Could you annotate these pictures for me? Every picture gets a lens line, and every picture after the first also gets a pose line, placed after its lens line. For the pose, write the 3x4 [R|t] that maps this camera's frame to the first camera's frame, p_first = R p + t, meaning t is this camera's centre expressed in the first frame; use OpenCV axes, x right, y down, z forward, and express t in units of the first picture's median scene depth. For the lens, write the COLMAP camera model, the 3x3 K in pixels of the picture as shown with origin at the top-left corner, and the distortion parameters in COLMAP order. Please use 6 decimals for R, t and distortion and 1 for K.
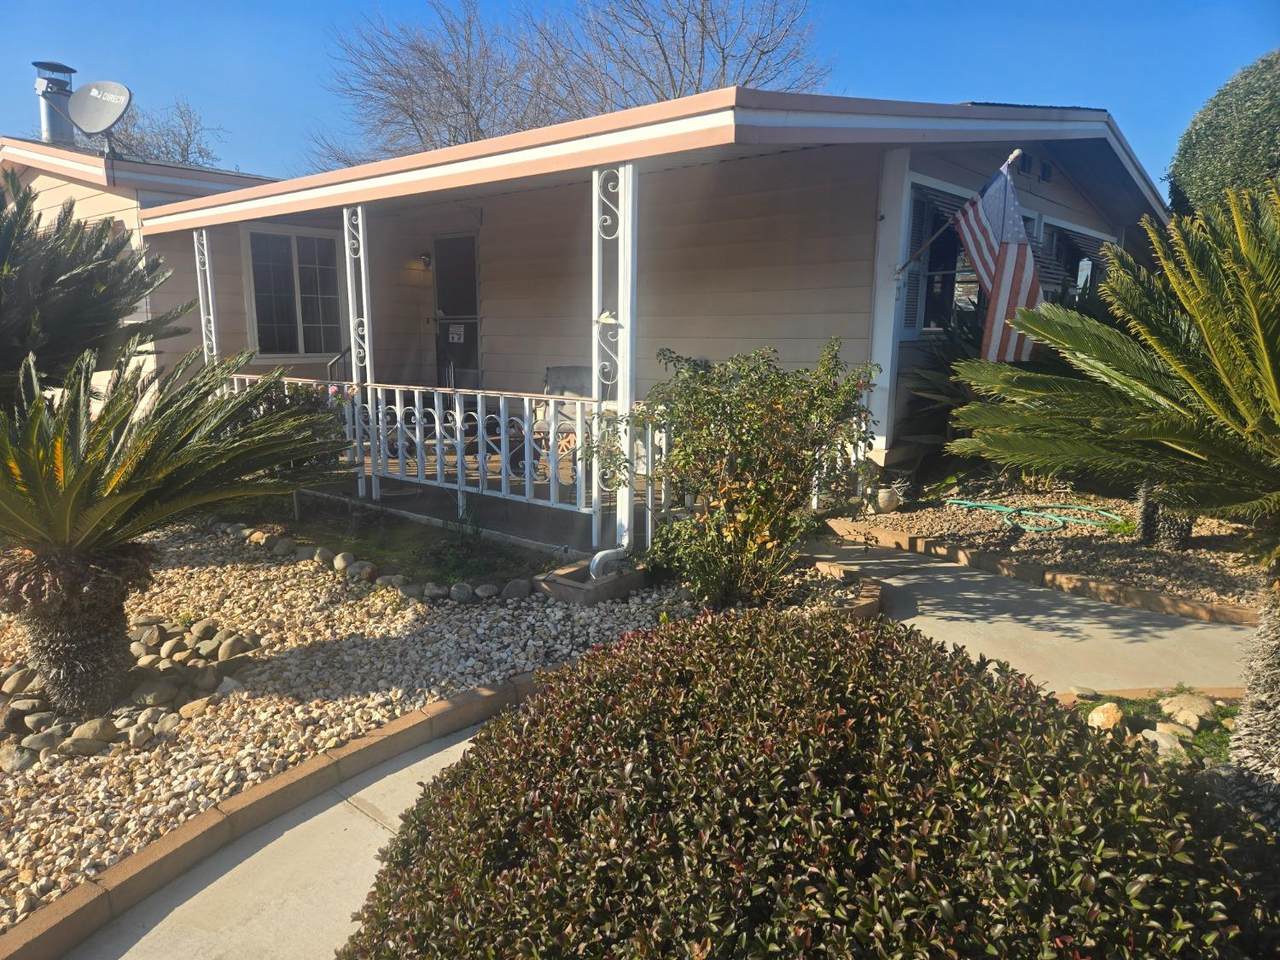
lens RADIAL K [[888.2, 0, 634.5], [0, 888.2, 504.9], [0, 0, 1]] dist [0.077921, -0.060996]
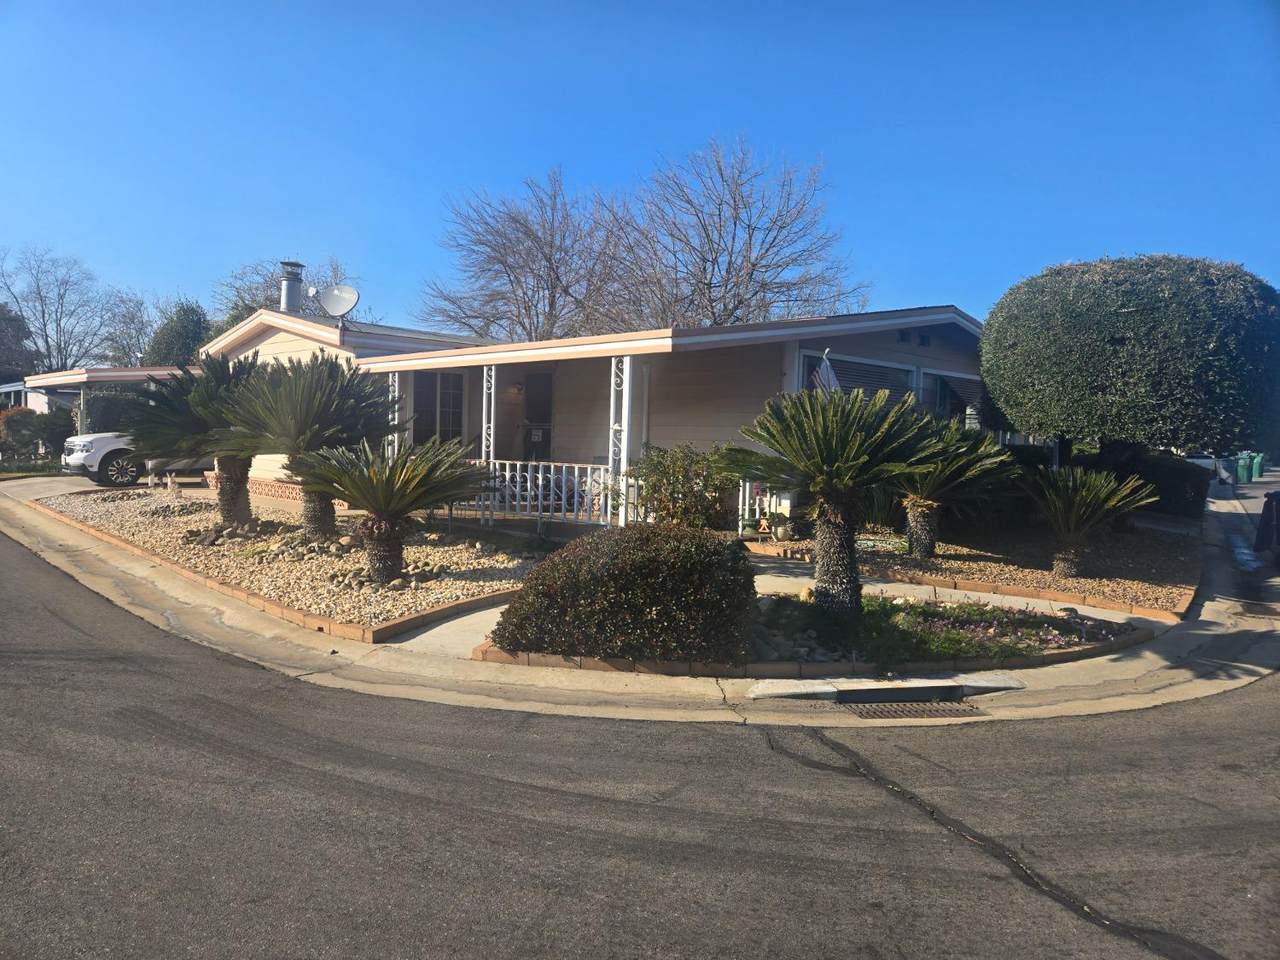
lens RADIAL K [[888.2, 0, 634.5], [0, 888.2, 504.9], [0, 0, 1]] dist [0.077921, -0.060996]
pose [[0.997113, 0.027042, -0.070959, 0.132322], [-0.035340, 0.992333, -0.118434, 0.172260], [0.067213, 0.120599, 0.990423, -0.821834]]
